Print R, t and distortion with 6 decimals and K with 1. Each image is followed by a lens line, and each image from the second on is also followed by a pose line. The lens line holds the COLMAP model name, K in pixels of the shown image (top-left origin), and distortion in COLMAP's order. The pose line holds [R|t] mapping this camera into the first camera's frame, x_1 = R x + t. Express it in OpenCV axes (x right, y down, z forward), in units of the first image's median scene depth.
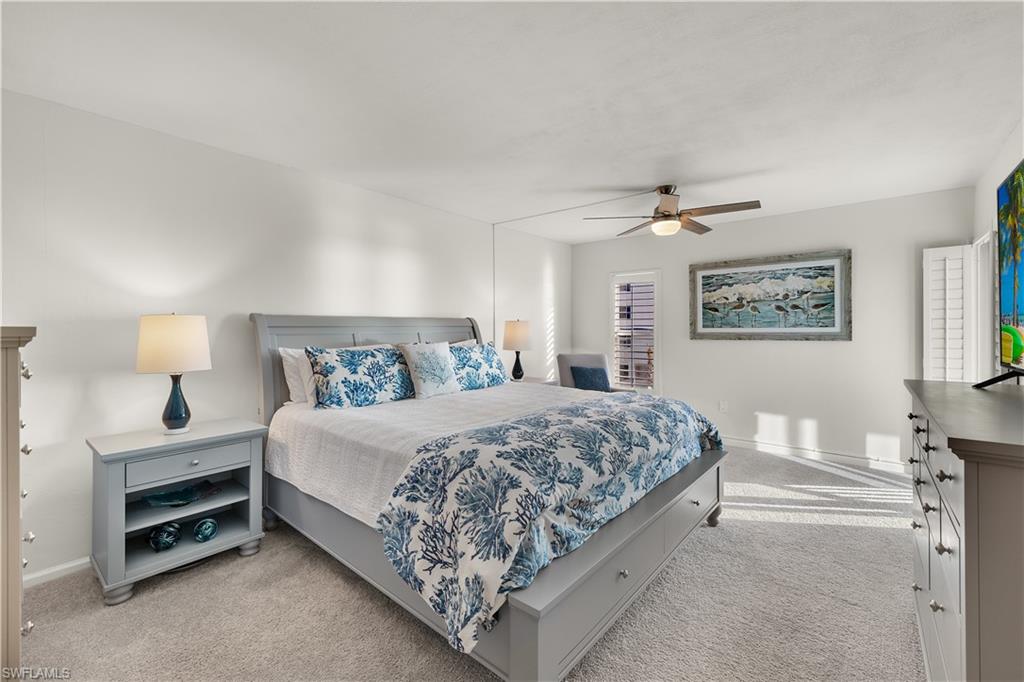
lens RADIAL K [[426.6, 0, 512.4], [0, 426.6, 332.9], [0, 0, 1]] dist [0.001726, 0.000139]
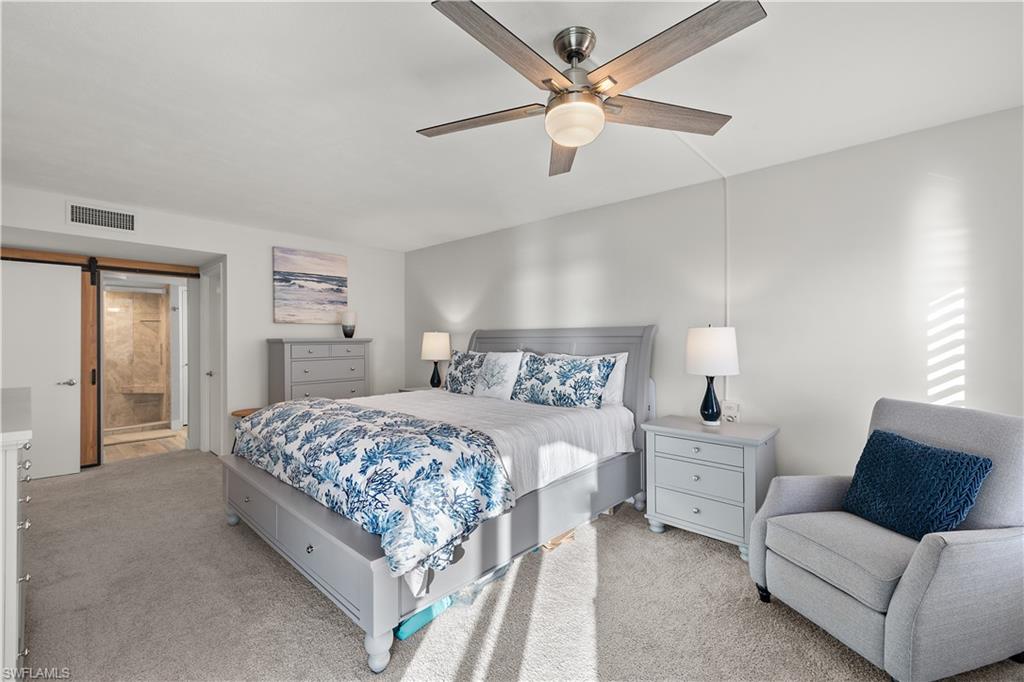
lens RADIAL K [[426.6, 0, 513.2], [0, 426.6, 337.7], [0, 0, 1]] dist [0.001726, 0.000139]
pose [[-0.041331, 0.000322, -0.999145, 0.412945], [-0.005550, 0.999984, 0.000552, -0.007052], [0.999130, 0.005568, -0.041329, 0.470561]]
